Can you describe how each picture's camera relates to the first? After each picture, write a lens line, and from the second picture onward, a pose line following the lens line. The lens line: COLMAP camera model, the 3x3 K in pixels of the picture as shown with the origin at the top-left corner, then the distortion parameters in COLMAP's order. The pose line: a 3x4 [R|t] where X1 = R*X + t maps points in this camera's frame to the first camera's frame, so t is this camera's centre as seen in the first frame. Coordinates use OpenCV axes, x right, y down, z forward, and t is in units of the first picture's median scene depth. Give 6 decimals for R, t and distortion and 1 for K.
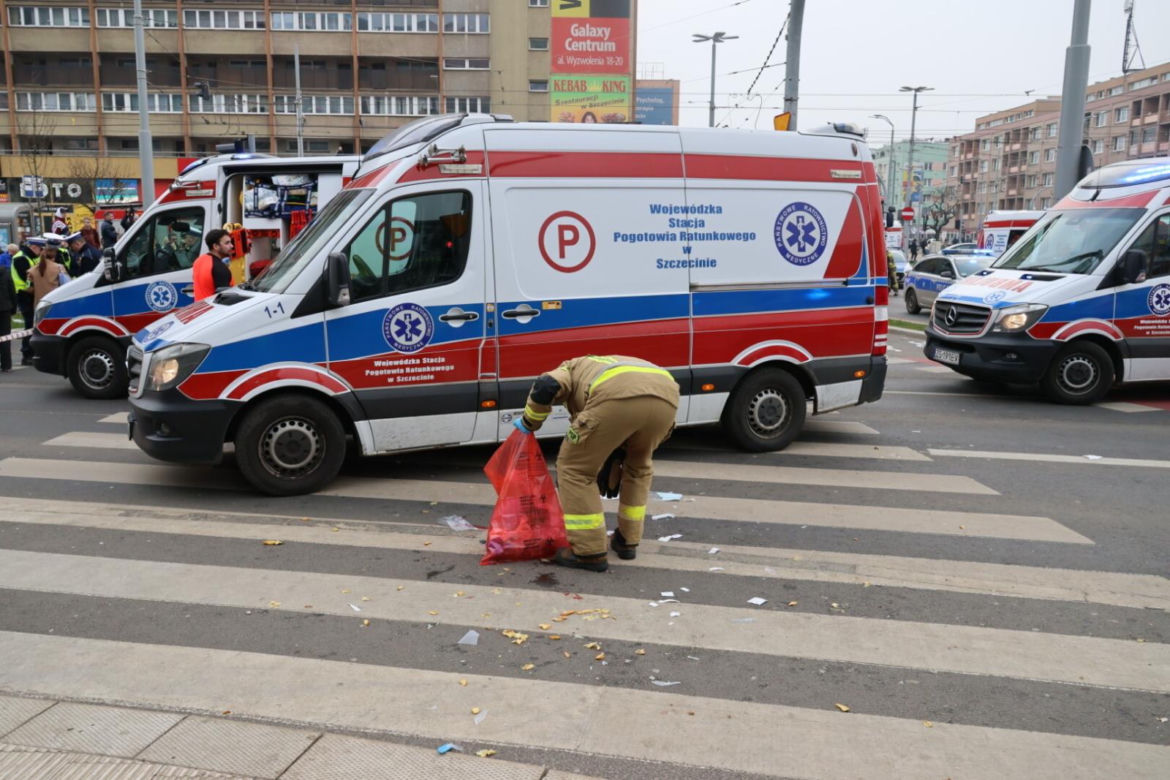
lens RADIAL K [[970.6, 0, 585.0], [0, 970.6, 390.0], [0, 0, 1]] dist [-0.001901, 0.005526]
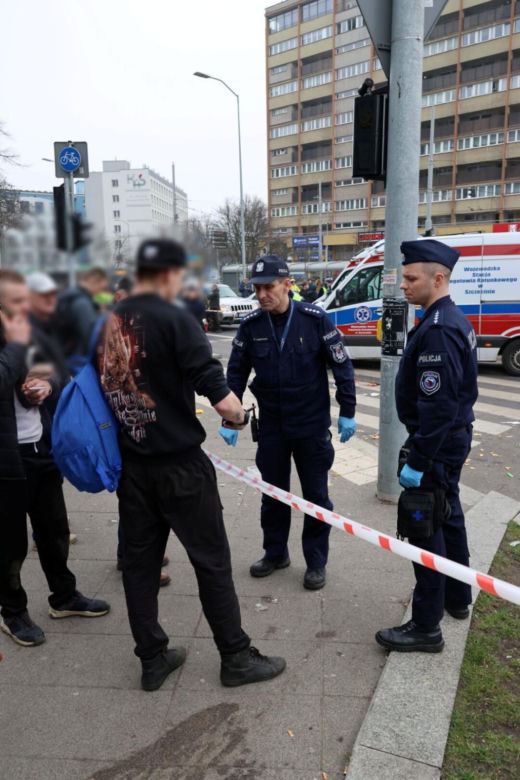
lens RADIAL K [[647.1, 0, 257.3], [0, 647.1, 397.5], [0, 0, 1]] dist [-0.001901, 0.005526]
pose [[0.706088, 0.113030, -0.699045, 0.095953], [-0.086390, 0.993555, 0.073389, 0.006527], [0.702835, 0.008571, 0.711302, -0.057383]]
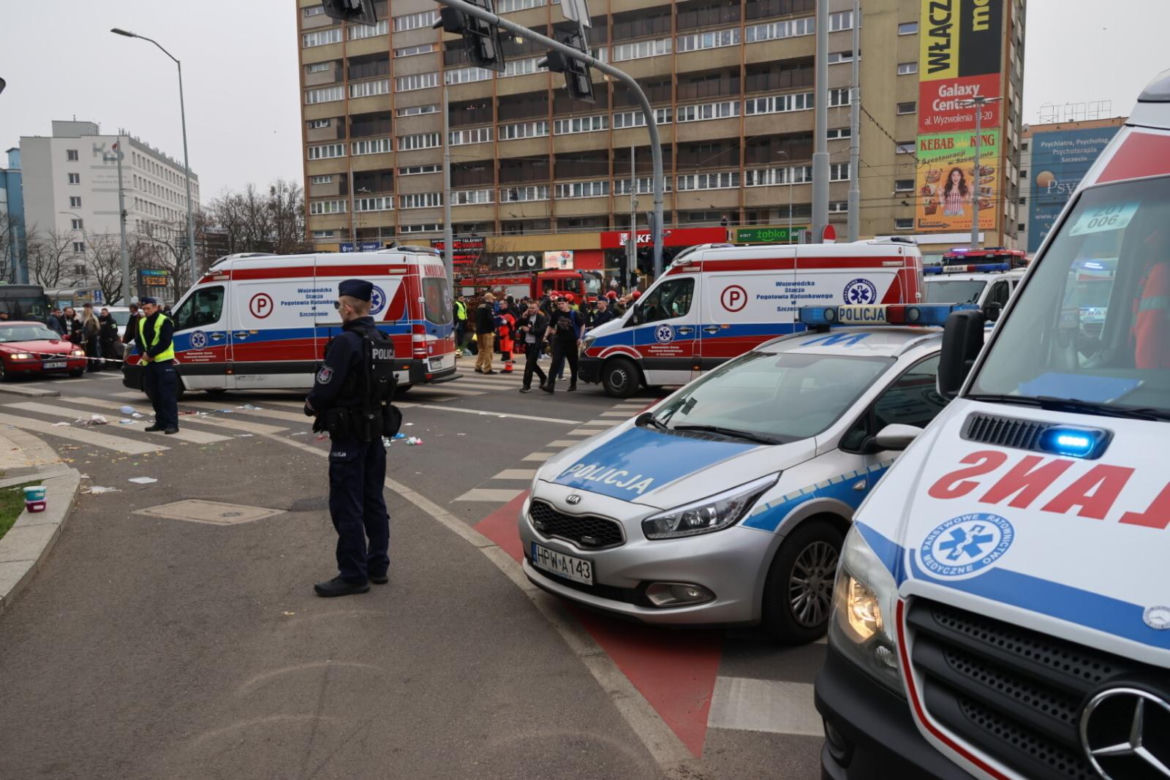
lens RADIAL K [[970.6, 0, 585.0], [0, 970.6, 390.0], [0, 0, 1]] dist [-0.001901, 0.005526]
pose [[0.860356, 0.033088, -0.508618, 0.201114], [-0.060320, 0.997488, -0.037143, 0.010187], [0.506112, 0.062636, 0.860191, -0.068324]]
